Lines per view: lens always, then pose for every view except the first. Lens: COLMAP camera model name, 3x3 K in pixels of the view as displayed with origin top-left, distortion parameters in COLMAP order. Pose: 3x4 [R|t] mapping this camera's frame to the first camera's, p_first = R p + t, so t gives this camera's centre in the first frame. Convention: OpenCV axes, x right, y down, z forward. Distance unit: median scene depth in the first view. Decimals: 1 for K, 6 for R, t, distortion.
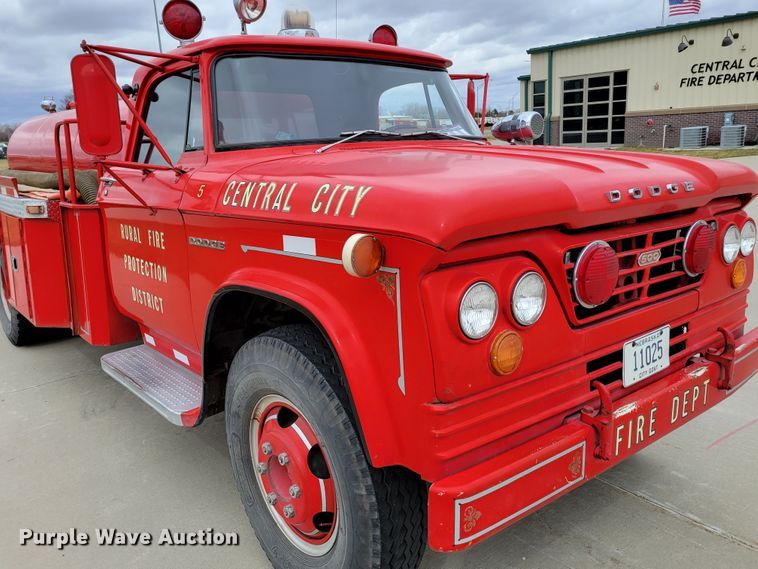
lens RADIAL K [[642.0, 0, 389.3], [0, 642.0, 273.8], [0, 0, 1]] dist [0.037796, 0.012974]
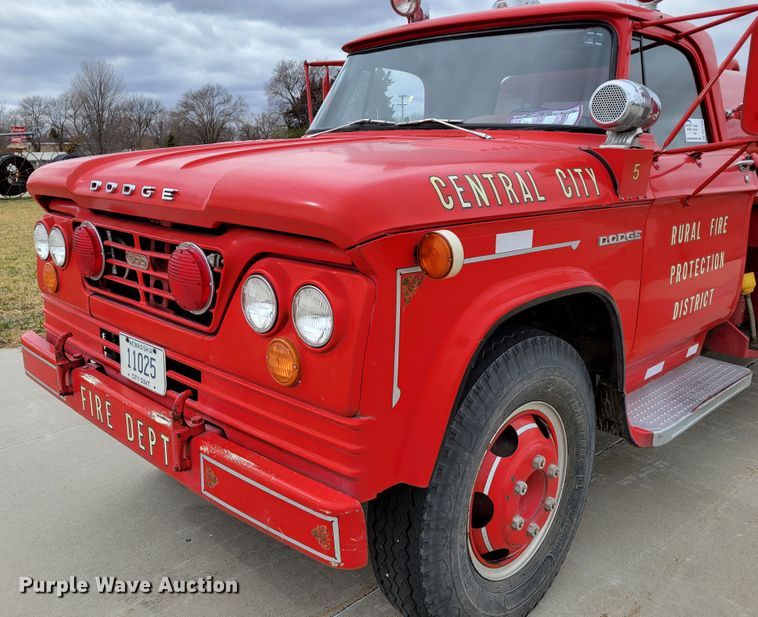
lens RADIAL K [[699.8, 0, 341.2], [0, 699.8, 302.2], [0, 0, 1]] dist [0.036167, 0.000000]
pose [[0.046033, 0.251756, -0.966695, 1.414713], [-0.196440, 0.951107, 0.238342, -0.269042], [0.979435, 0.178926, 0.093237, 1.193926]]
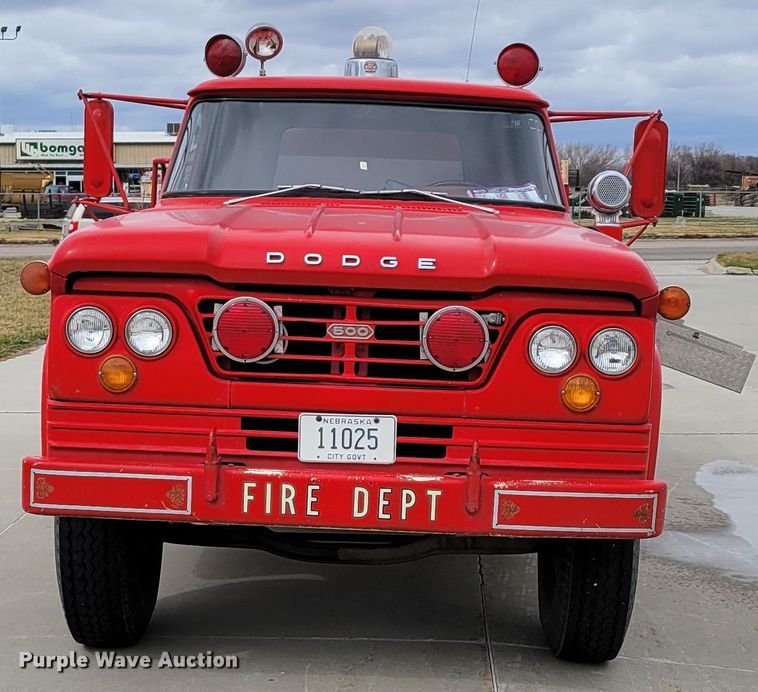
lens RADIAL K [[1723.1, 0, 375.3], [0, 1723.1, 350.8], [0, 0, 1]] dist [0.000229, 0.000000]
pose [[0.747545, 0.113876, -0.654376, 2.052594], [-0.185775, 0.981721, -0.041384, 0.098591], [0.637702, 0.152503, 0.755036, -0.860675]]
